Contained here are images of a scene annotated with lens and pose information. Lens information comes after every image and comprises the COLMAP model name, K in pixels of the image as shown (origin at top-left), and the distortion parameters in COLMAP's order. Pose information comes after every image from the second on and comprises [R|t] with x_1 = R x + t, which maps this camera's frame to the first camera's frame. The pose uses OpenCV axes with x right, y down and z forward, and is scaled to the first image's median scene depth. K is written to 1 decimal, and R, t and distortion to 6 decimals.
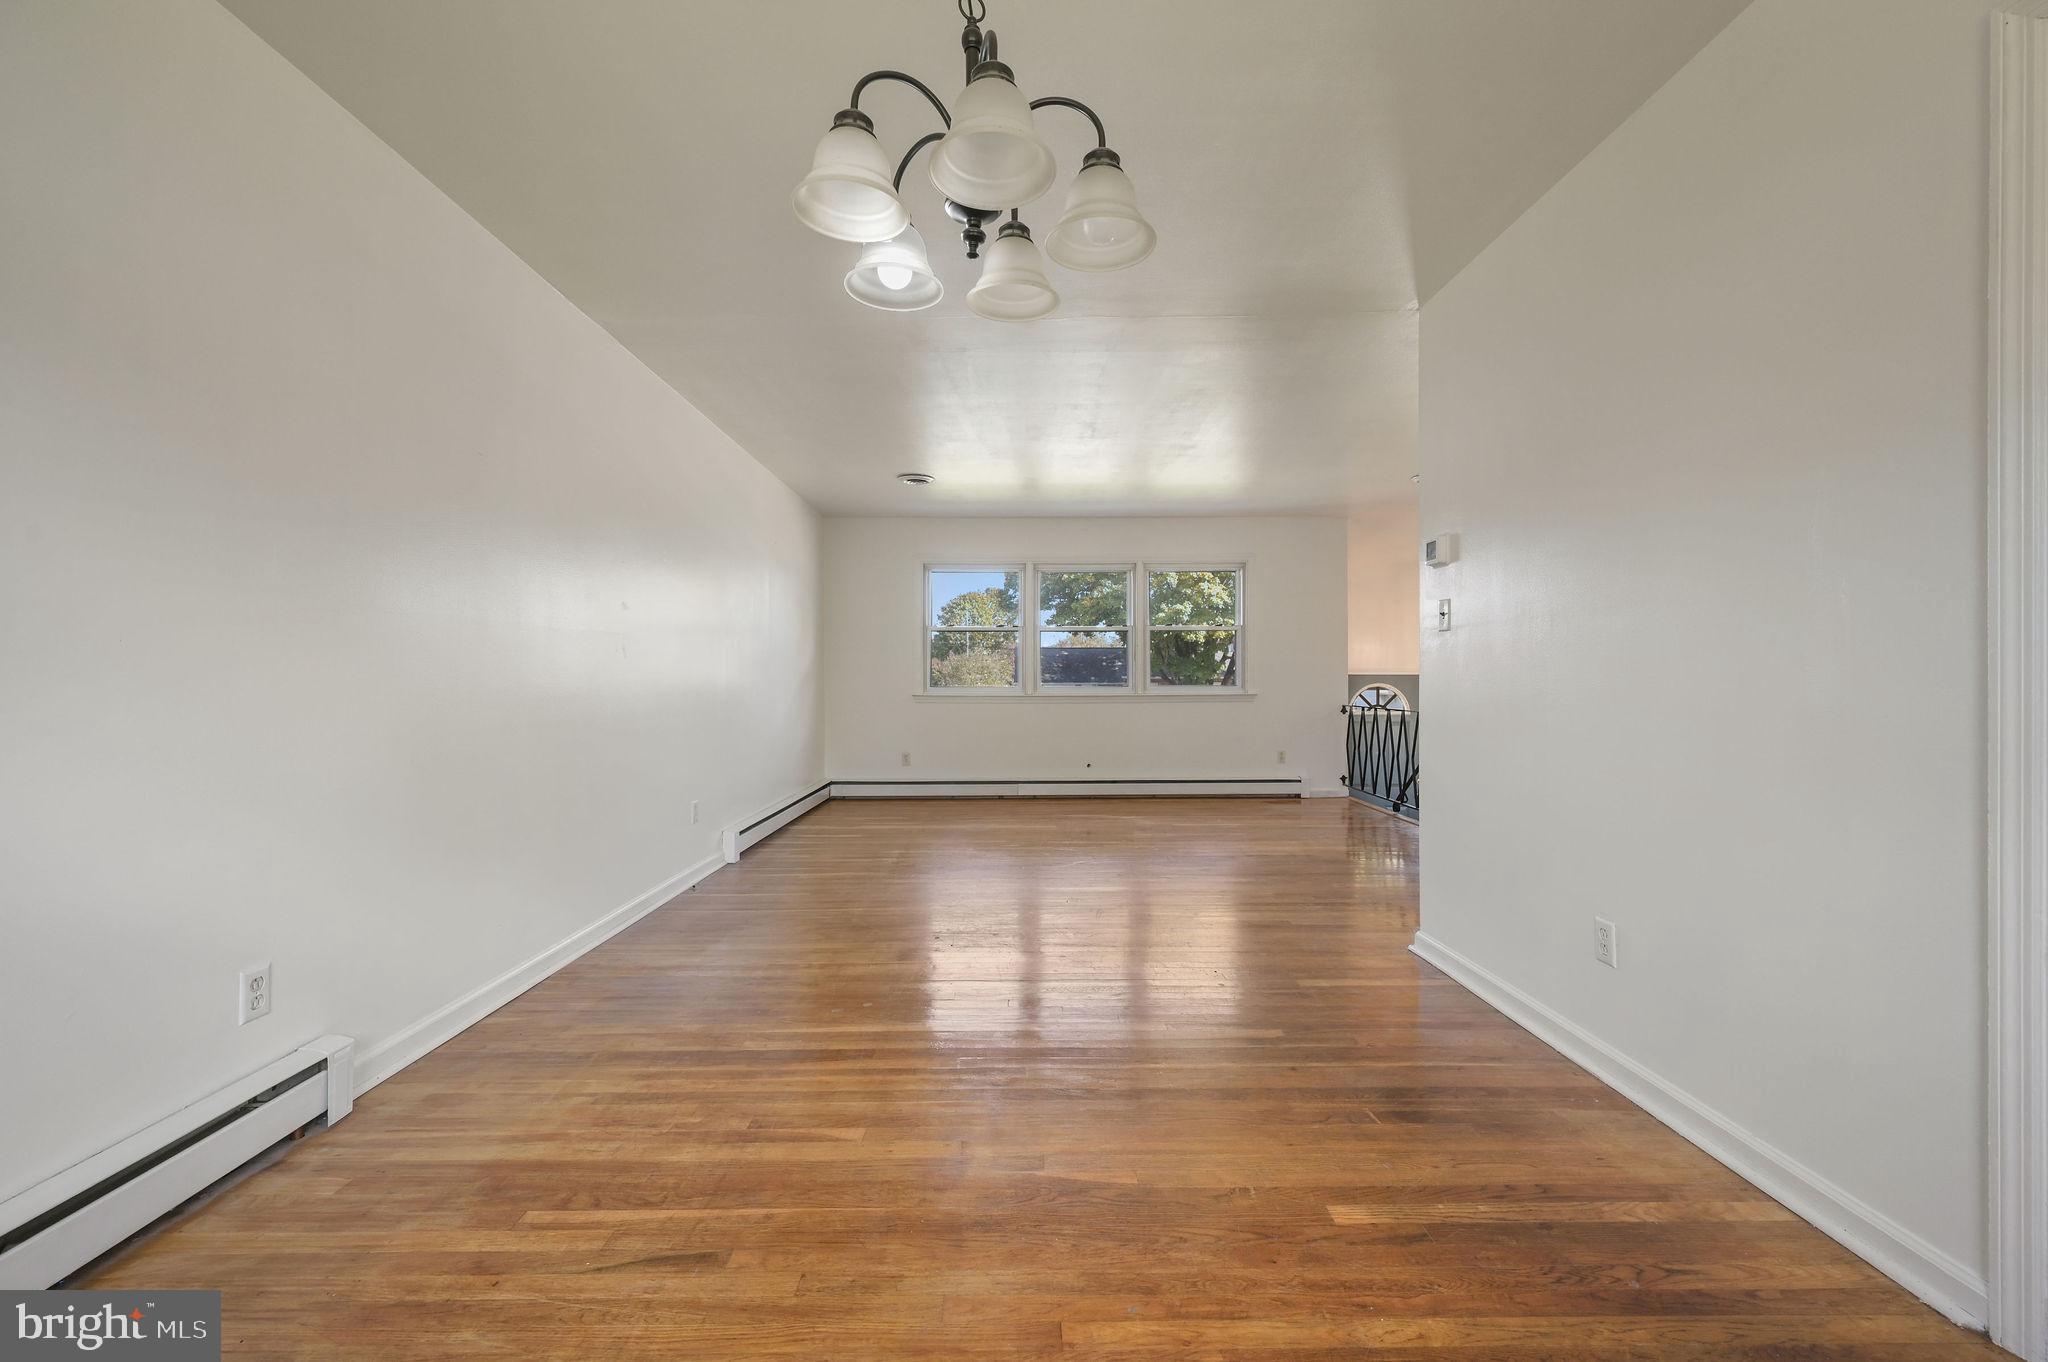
lens RADIAL K [[805.6, 0, 1030.6], [0, 805.6, 680.7], [0, 0, 1]] dist [-0.001477, -0.000189]
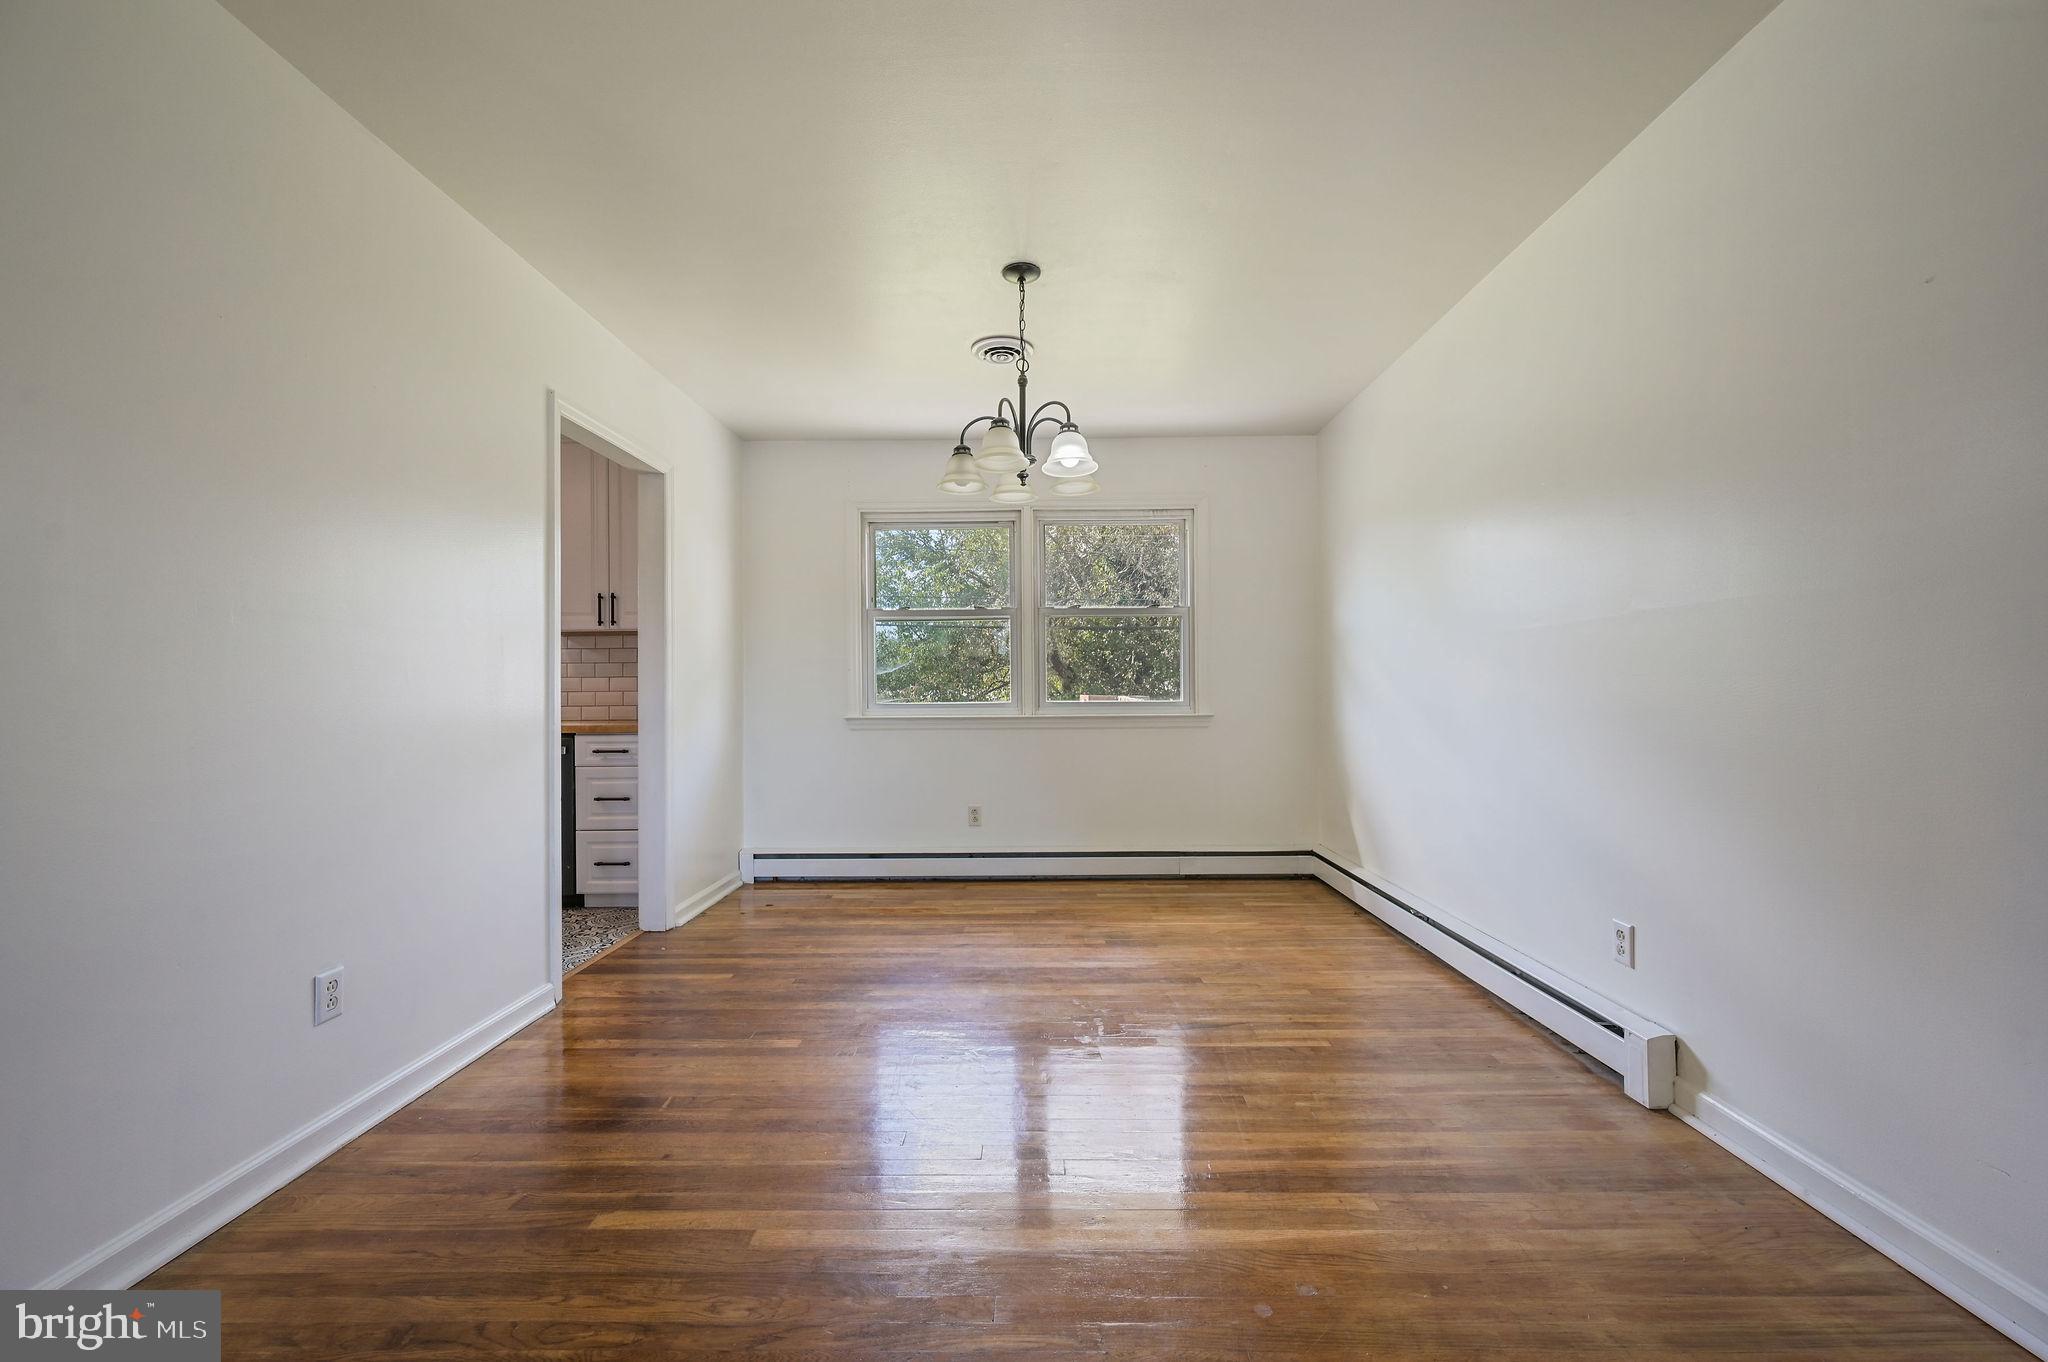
lens RADIAL K [[805.6, 0, 1030.6], [0, 805.6, 680.7], [0, 0, 1]] dist [-0.001477, -0.000189]
pose [[-0.999659, 0.010823, 0.023762, -0.098310], [0.010528, 0.999866, -0.012508, -0.003631], [-0.023894, -0.012254, -0.999639, 2.241892]]
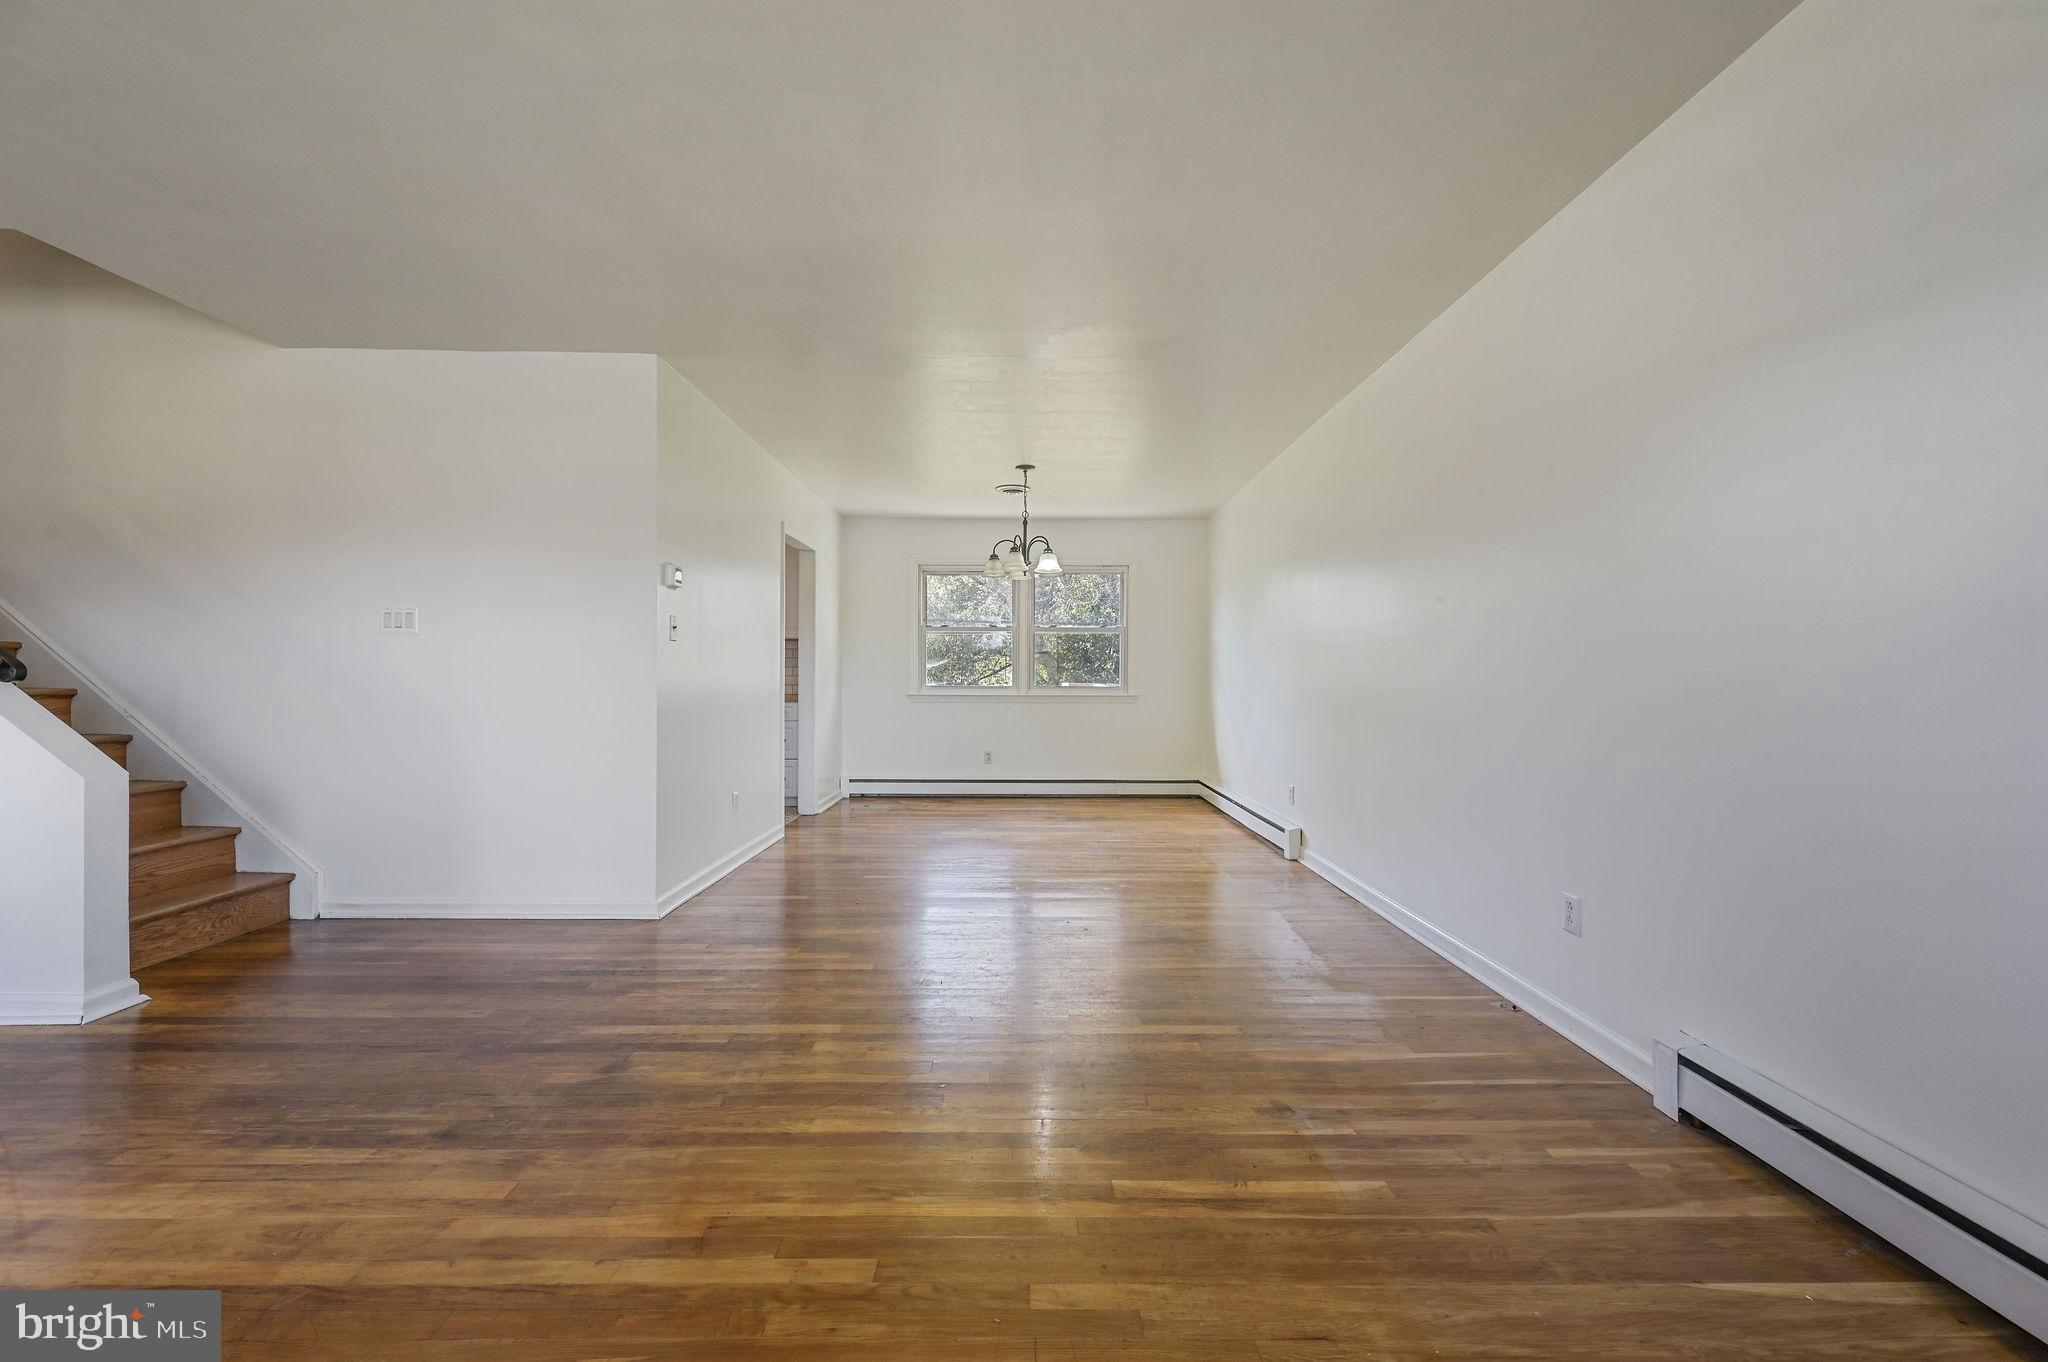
lens RADIAL K [[805.6, 0, 1030.6], [0, 805.6, 680.7], [0, 0, 1]] dist [-0.001477, -0.000189]
pose [[-0.999972, -0.001573, 0.007351, -0.096472], [-0.001551, 0.999995, 0.002913, -0.005647], [-0.007356, 0.002902, -0.999969, 3.745272]]
